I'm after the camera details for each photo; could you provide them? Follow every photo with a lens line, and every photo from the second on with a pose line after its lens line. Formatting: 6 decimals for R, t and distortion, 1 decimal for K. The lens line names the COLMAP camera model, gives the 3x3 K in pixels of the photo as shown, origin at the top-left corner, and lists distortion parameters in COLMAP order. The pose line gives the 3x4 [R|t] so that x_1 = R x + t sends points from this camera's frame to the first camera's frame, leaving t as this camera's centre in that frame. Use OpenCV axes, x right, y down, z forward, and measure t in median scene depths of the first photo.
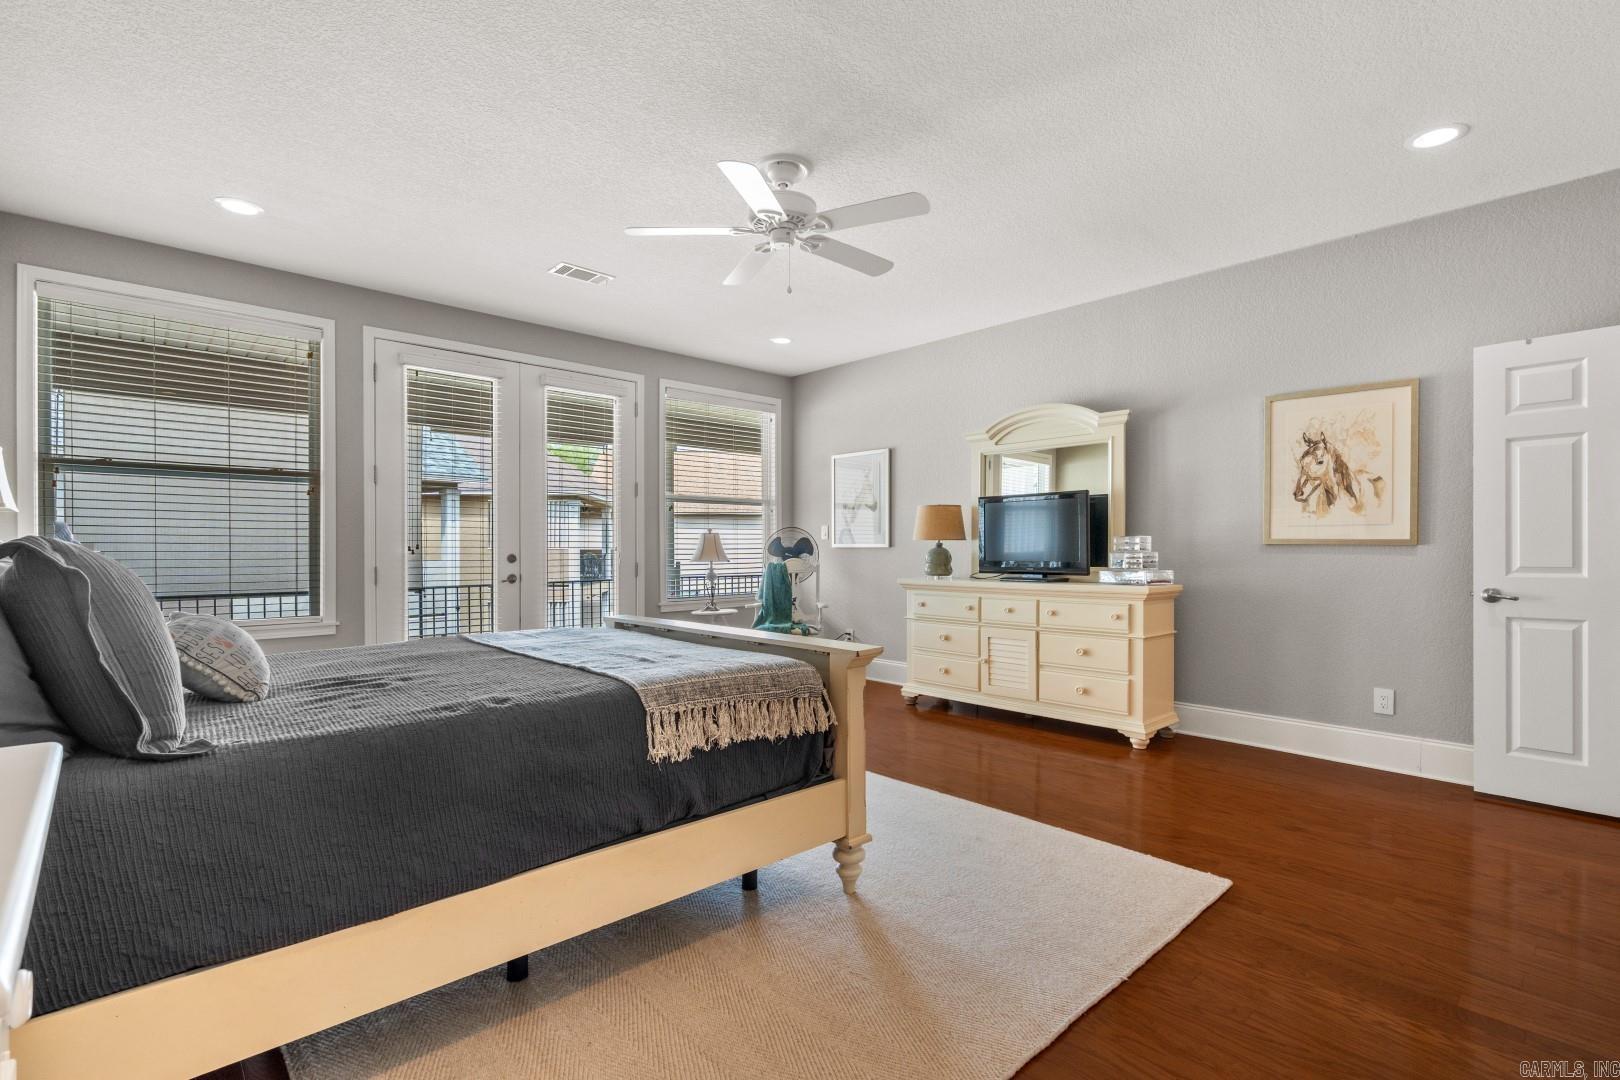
lens RADIAL K [[739.0, 0, 803.1], [0, 739.0, 550.9], [0, 0, 1]] dist [-0.007677, 0.001557]
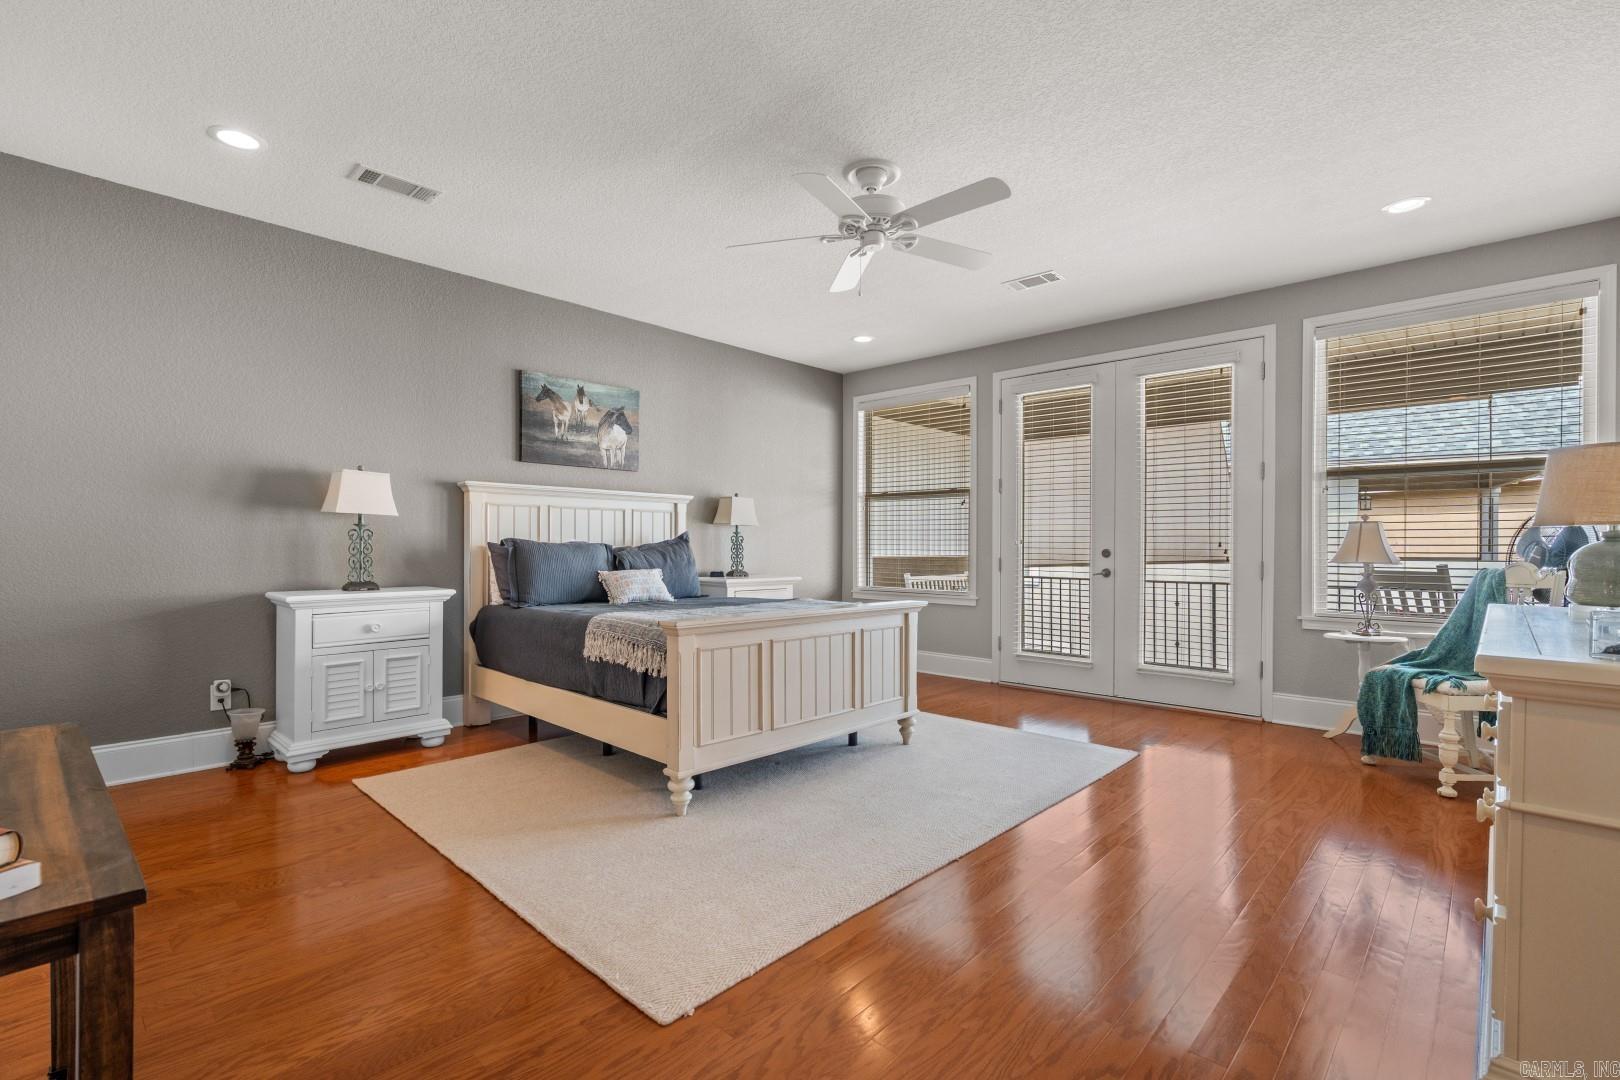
lens RADIAL K [[739.0, 0, 807.1], [0, 739.0, 542.2], [0, 0, 1]] dist [-0.007677, 0.001557]
pose [[0.069640, -0.002017, -0.997570, 0.604910], [-0.008017, 0.999965, -0.002581, 0.000798], [0.997540, 0.008177, 0.069621, 0.511498]]
